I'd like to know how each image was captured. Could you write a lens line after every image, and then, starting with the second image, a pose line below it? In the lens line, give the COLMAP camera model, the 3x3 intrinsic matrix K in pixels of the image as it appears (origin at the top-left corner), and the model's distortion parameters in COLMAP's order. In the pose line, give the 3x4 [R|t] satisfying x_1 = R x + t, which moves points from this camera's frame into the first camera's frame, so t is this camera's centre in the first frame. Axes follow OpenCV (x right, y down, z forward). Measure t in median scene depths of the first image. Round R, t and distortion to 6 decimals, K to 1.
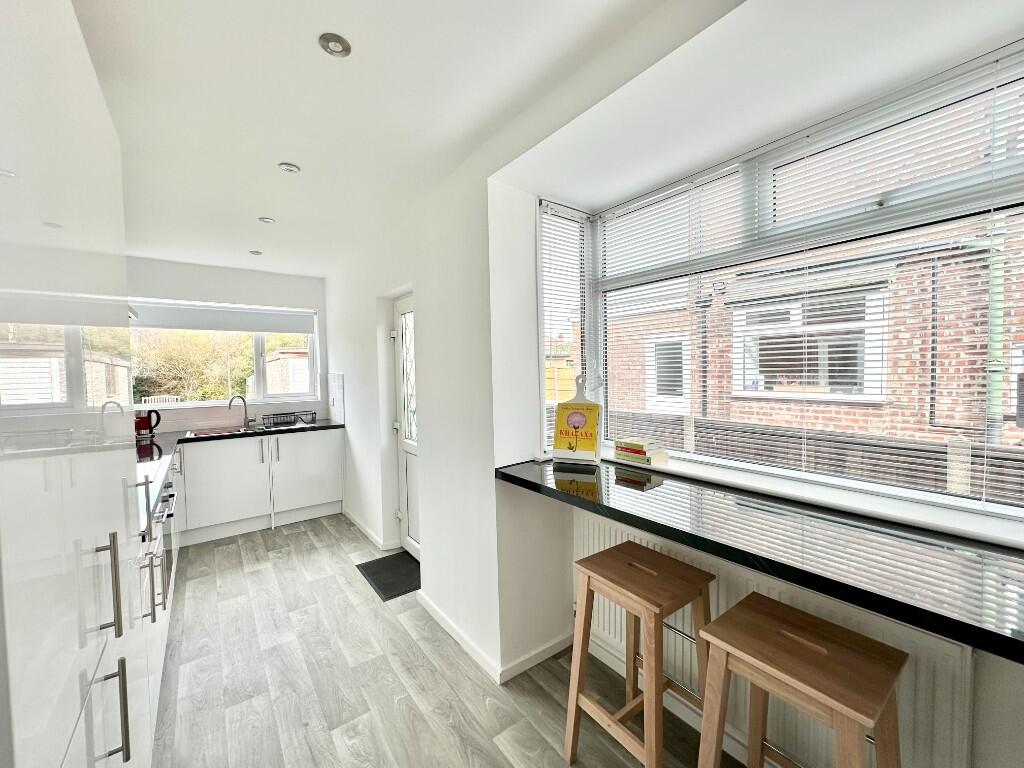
lens RADIAL K [[407.2, 0, 513.6], [0, 407.2, 384.1], [0, 0, 1]] dist [-0.000979, -0.000197]
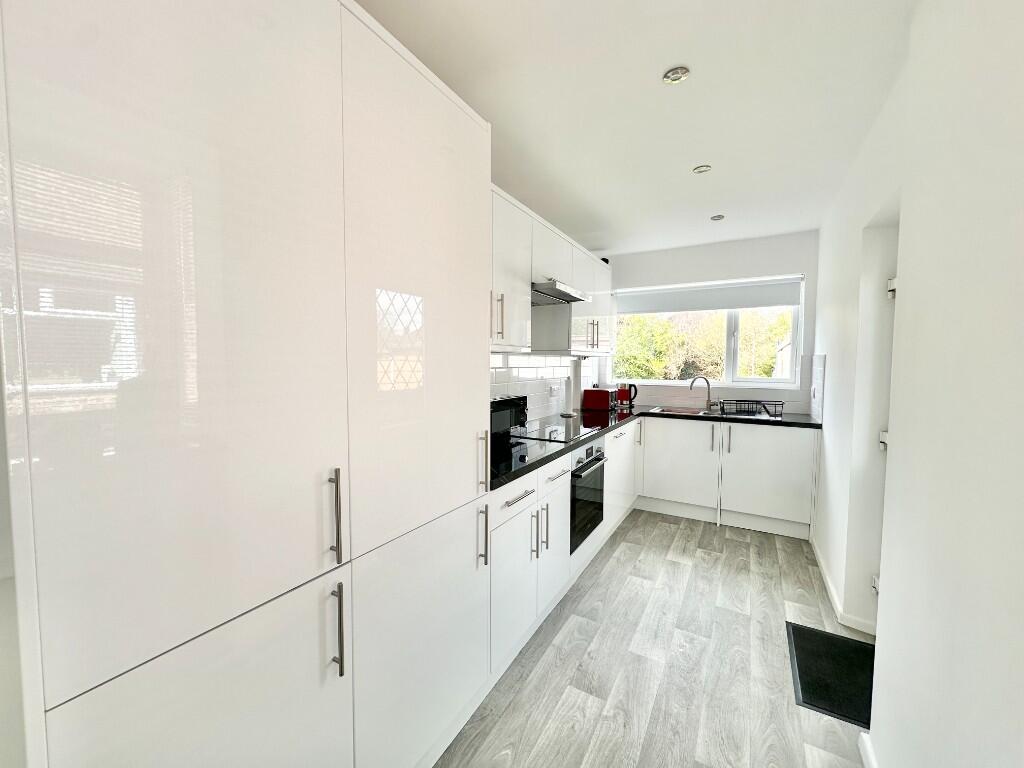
lens RADIAL K [[406.4, 0, 512.0], [0, 406.4, 384.0], [0, 0, 1]] dist [-0.002435, -0.000250]
pose [[0.378745, 0.070605, -0.922804, 0.071695], [-0.045822, 0.997294, 0.057498, 0.019197], [0.924366, 0.020508, 0.380955, 0.375611]]
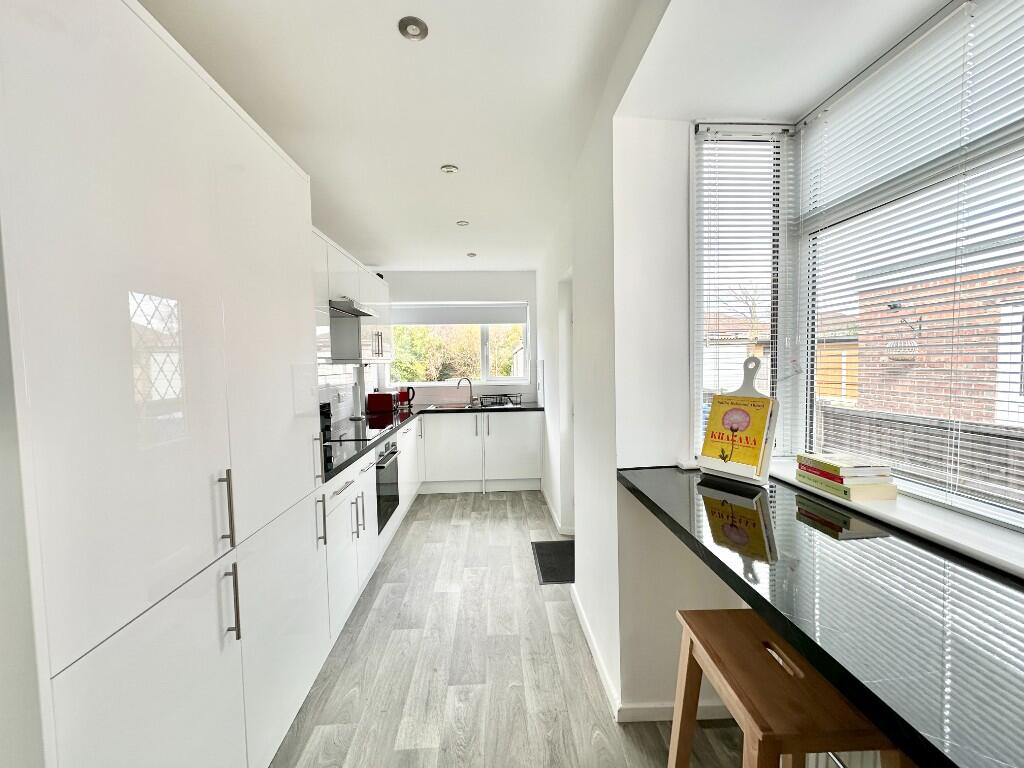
lens RADIAL K [[407.2, 0, 513.6], [0, 407.2, 384.1], [0, 0, 1]] dist [-0.000979, -0.000197]
pose [[0.824664, 0.034373, -0.564577, 0.202298], [-0.019017, 0.999272, 0.033062, 0.007890], [0.565303, -0.016529, 0.824718, 0.157519]]
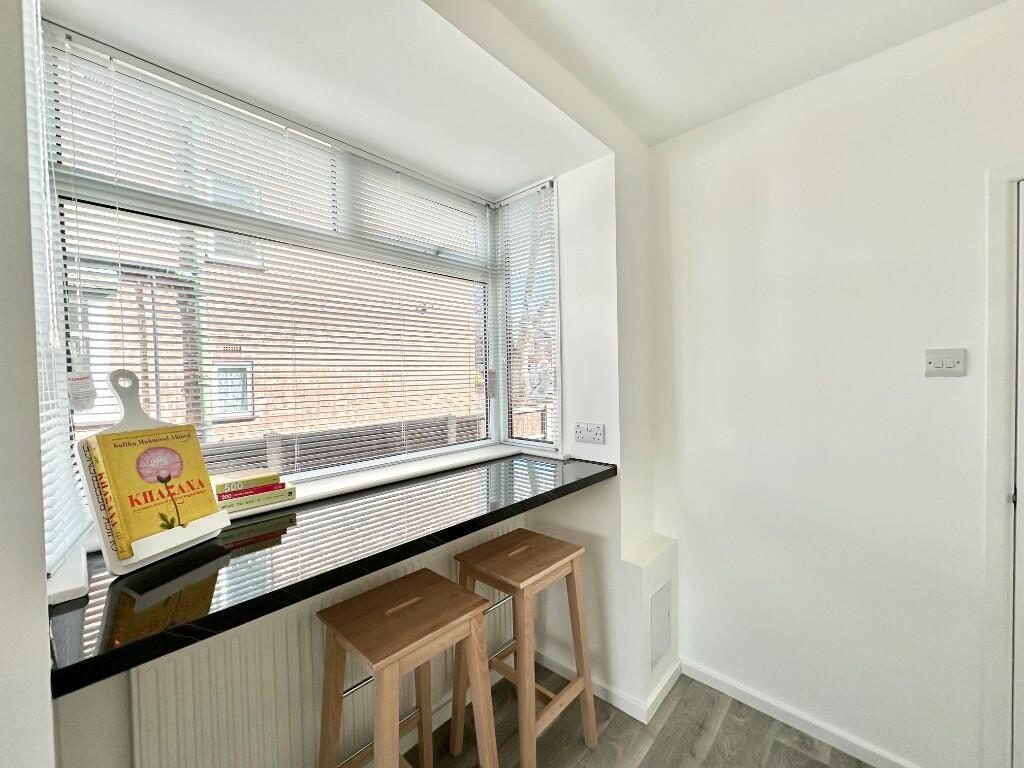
lens RADIAL K [[407.2, 0, 513.6], [0, 407.2, 384.1], [0, 0, 1]] dist [-0.000979, -0.000197]
pose [[-0.175993, -0.000417, 0.984391, -0.327705], [0.060116, 0.998129, 0.011170, 0.013376], [-0.982554, 0.061144, -0.175639, 0.581437]]
